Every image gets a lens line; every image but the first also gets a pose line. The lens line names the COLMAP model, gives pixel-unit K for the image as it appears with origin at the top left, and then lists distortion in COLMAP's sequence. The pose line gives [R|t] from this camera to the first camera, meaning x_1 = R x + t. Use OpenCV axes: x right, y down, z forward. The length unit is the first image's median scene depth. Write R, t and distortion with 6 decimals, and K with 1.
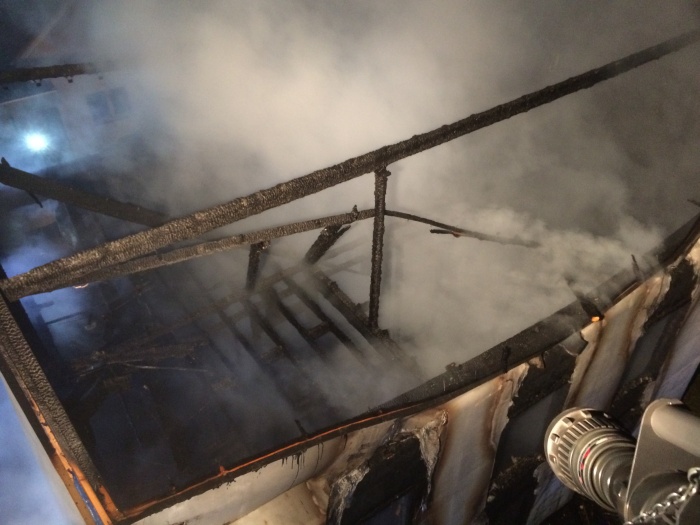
lens RADIAL K [[598.1, 0, 364.6], [0, 598.1, 263.7], [0, 0, 1]] dist [0.104609, -0.169120]
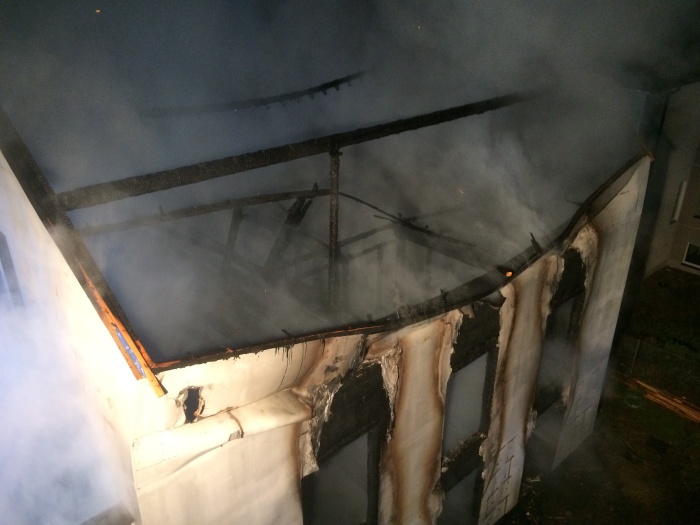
lens RADIAL K [[598.1, 0, 364.6], [0, 598.1, 263.7], [0, 0, 1]] dist [0.104609, -0.169120]
pose [[0.989625, -0.049437, 0.134904, -0.087296], [0.080542, 0.968421, -0.235953, 0.353982], [-0.118979, 0.244371, 0.962355, -0.180658]]
